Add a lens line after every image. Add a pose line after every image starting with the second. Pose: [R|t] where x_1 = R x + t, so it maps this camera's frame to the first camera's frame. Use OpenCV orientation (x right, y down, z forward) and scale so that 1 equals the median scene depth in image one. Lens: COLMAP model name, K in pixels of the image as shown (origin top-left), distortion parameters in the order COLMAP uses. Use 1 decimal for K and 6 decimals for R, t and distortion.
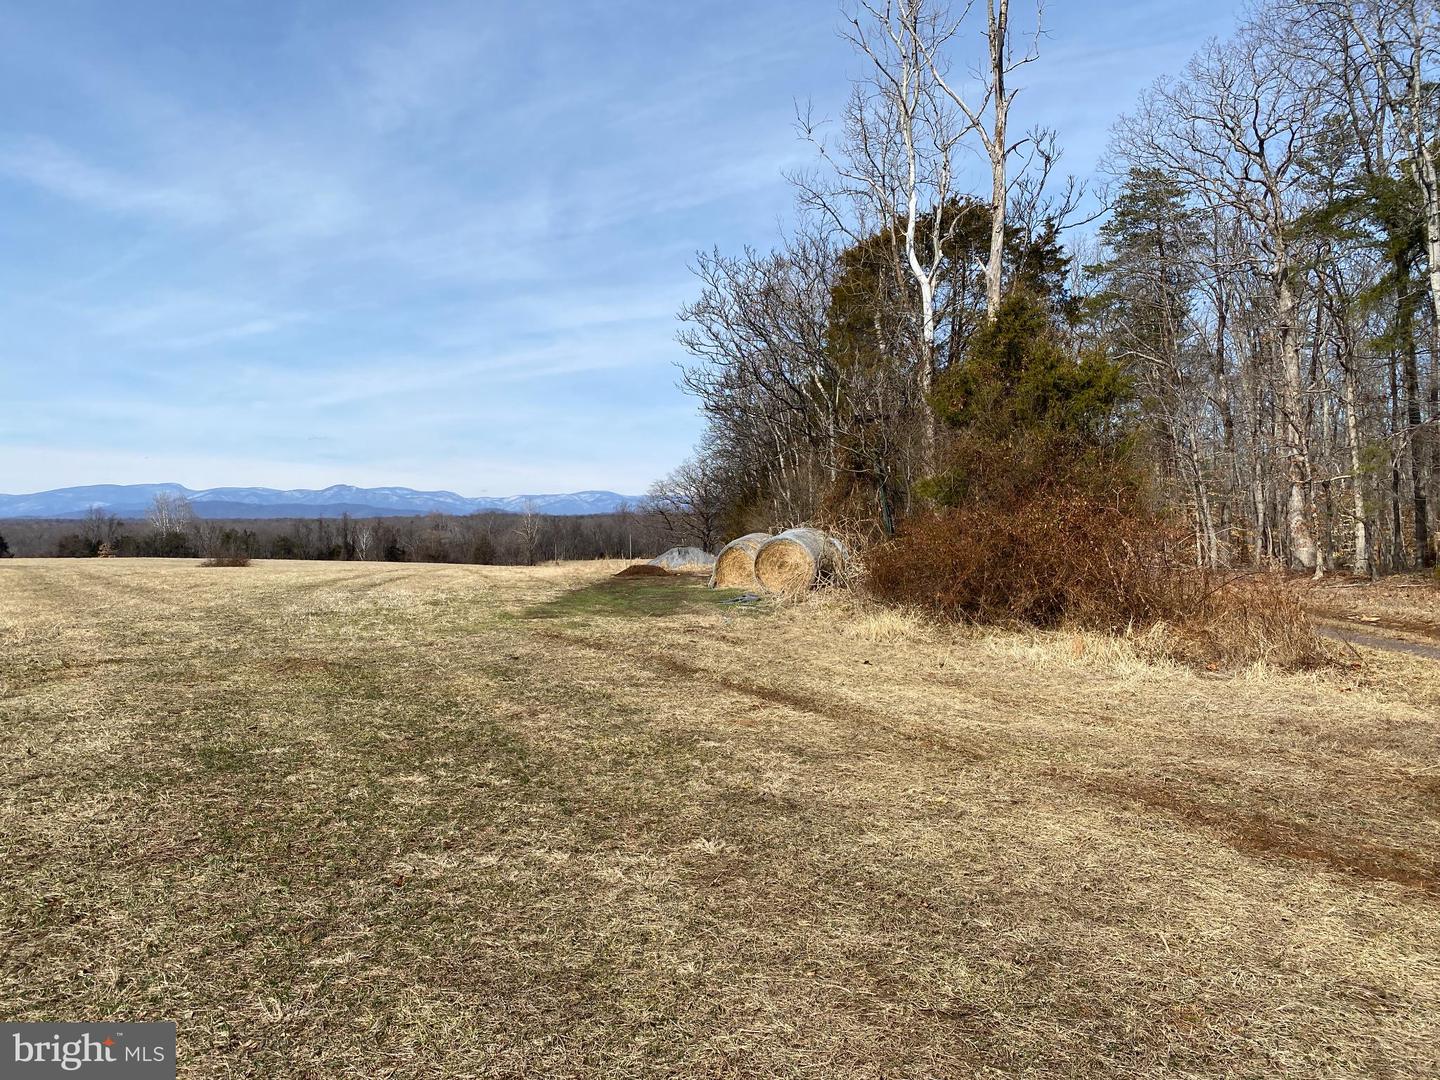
lens RADIAL K [[1082.7, 0, 718.7], [0, 1082.7, 559.1], [0, 0, 1]] dist [0.022397, -0.041389]
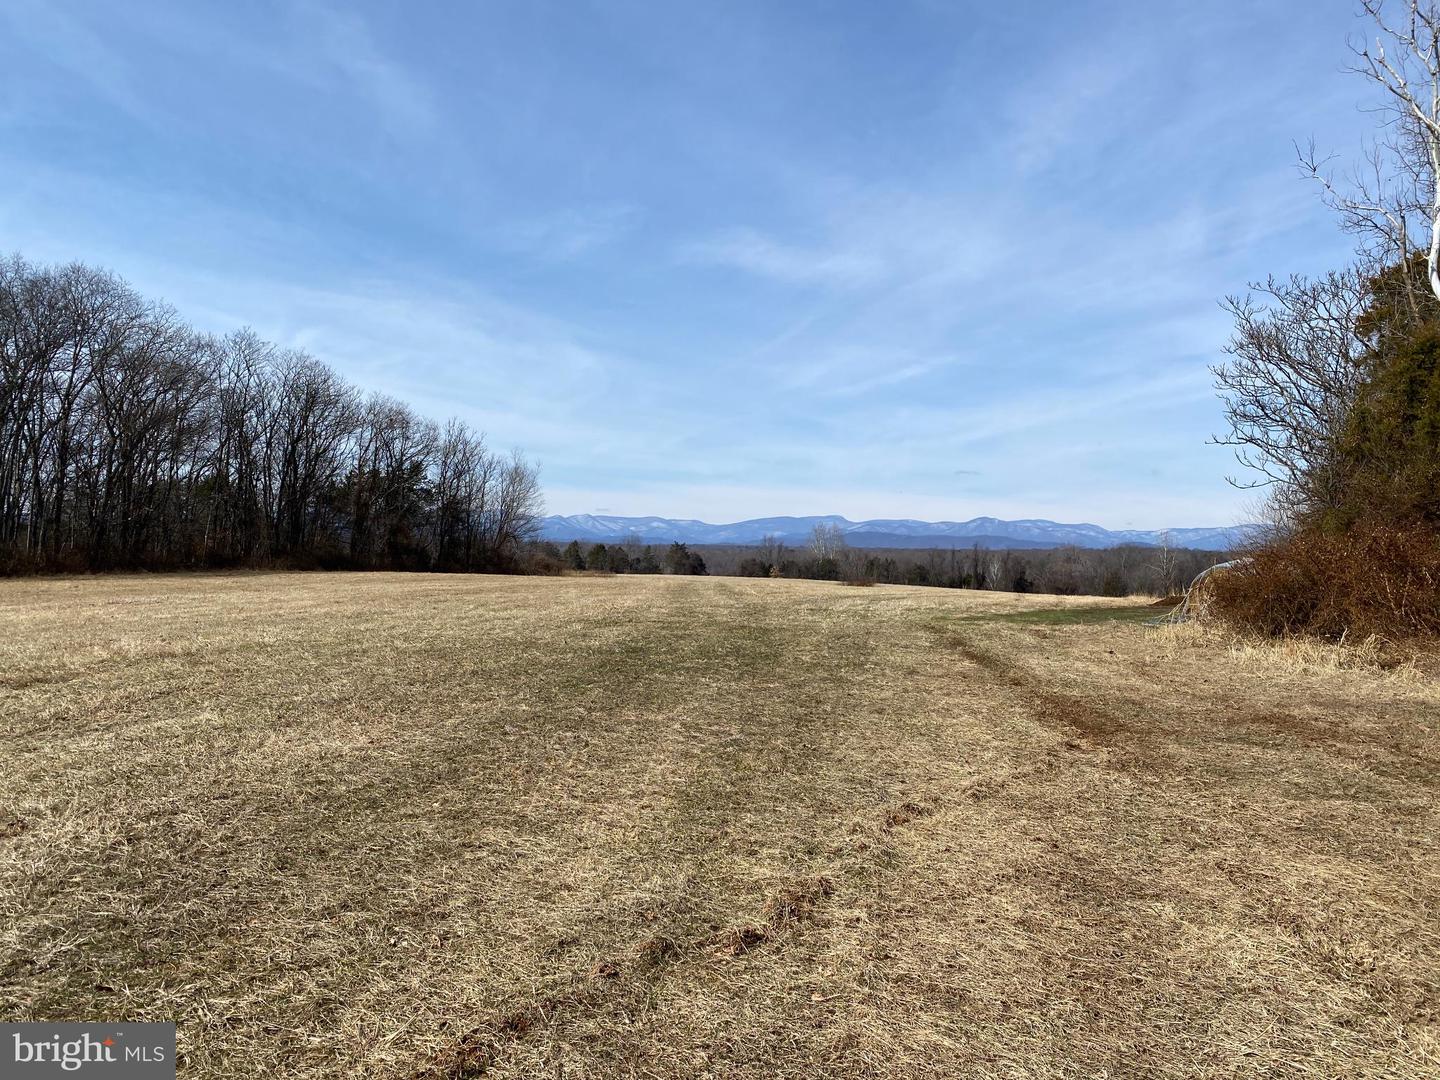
lens RADIAL K [[1082.7, 0, 712.9], [0, 1082.7, 542.5], [0, 0, 1]] dist [0.022397, -0.041389]
pose [[0.836720, 0.015580, -0.547410, 0.006978], [-0.040297, 0.998637, -0.033172, 0.000322], [0.546147, 0.049815, 0.836207, -0.005194]]
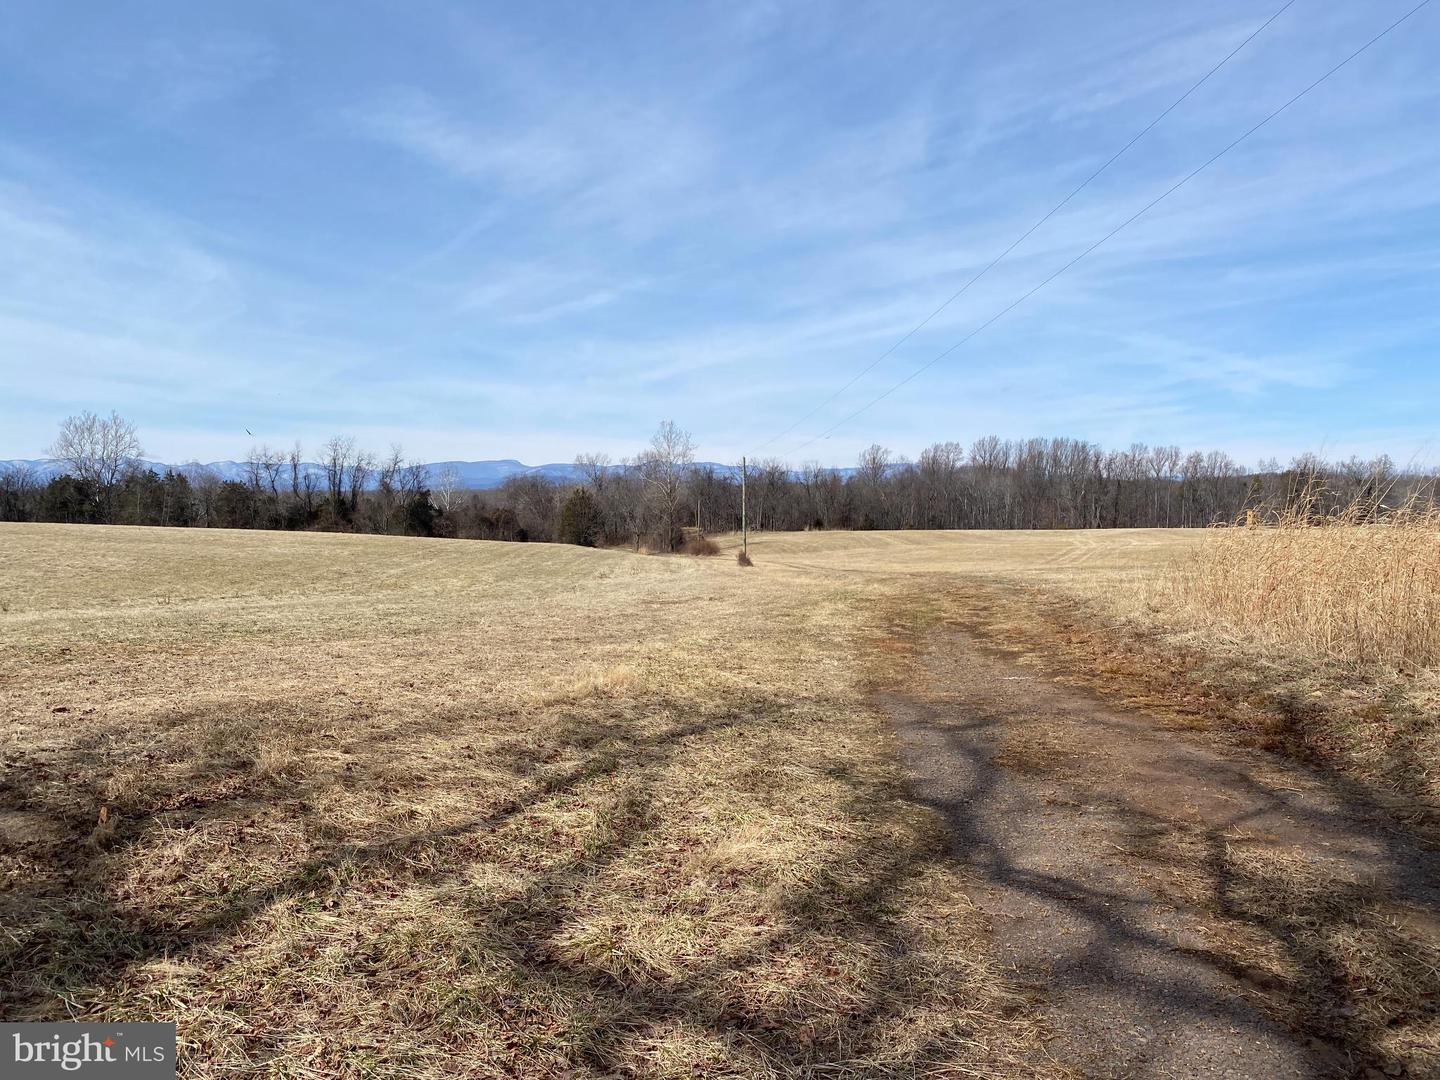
lens RADIAL K [[1082.7, 0, 719.3], [0, 1082.7, 552.9], [0, 0, 1]] dist [0.022397, -0.041389]
pose [[0.962120, 0.013581, -0.272288, -0.075229], [-0.008369, 0.999759, 0.020292, -0.001447], [0.272498, -0.017245, 0.962002, 0.118134]]
